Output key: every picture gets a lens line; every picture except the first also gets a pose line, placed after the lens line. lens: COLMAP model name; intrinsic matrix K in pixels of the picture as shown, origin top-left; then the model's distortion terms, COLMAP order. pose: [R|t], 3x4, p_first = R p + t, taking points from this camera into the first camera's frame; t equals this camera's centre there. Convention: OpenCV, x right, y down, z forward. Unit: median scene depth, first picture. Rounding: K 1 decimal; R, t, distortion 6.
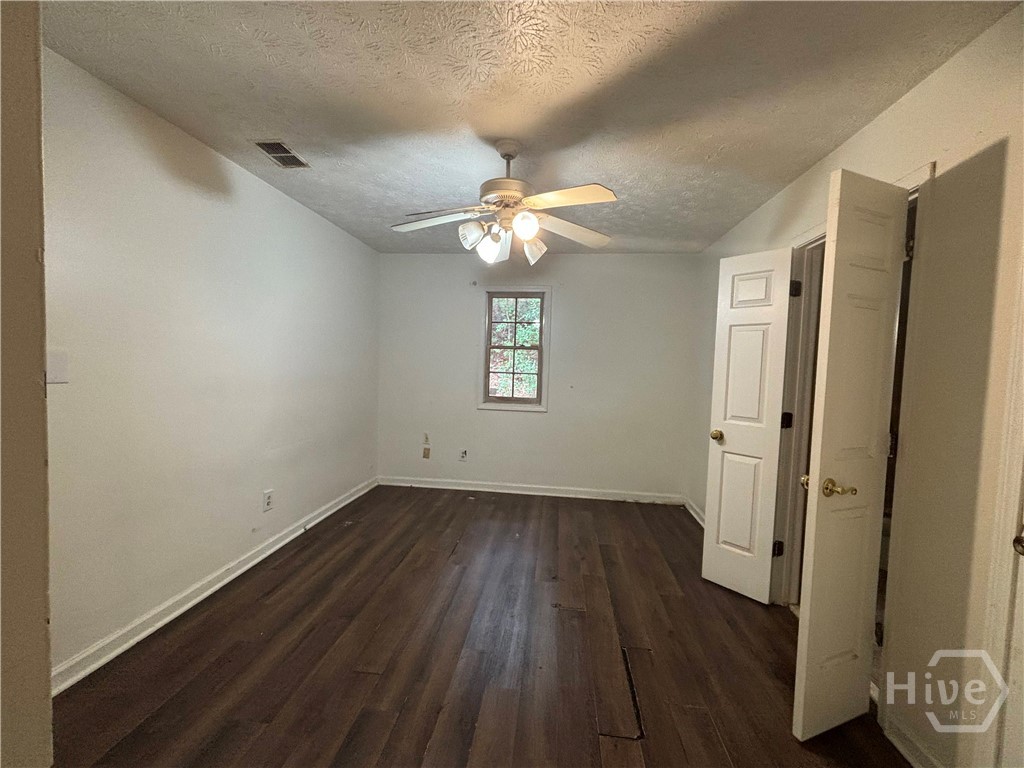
lens RADIAL K [[436.2, 0, 512.0], [0, 436.2, 384.0], [0, 0, 1]] dist [0.024352, -0.000364]
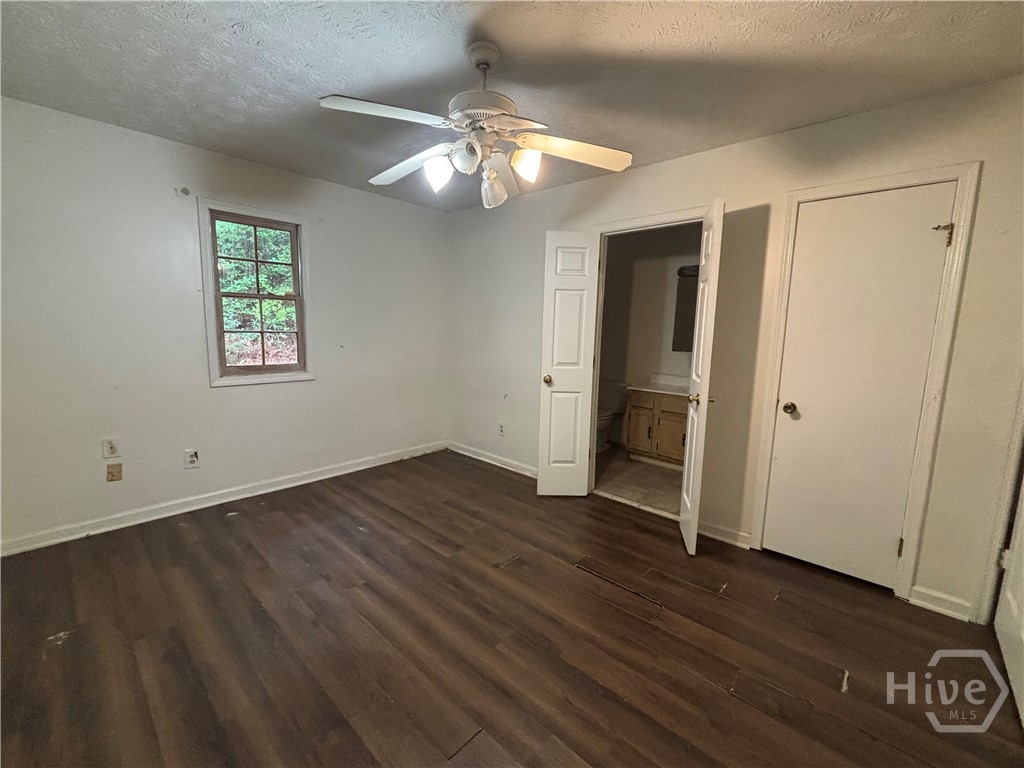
lens RADIAL K [[433.0, 0, 512.0], [0, 433.0, 384.0], [0, 0, 1]] dist [0.016413, -0.000421]
pose [[0.591204, -0.125619, 0.796679, -0.355331], [0.034850, 0.990852, 0.130374, -0.020269], [-0.805769, -0.049313, 0.590174, 0.234899]]
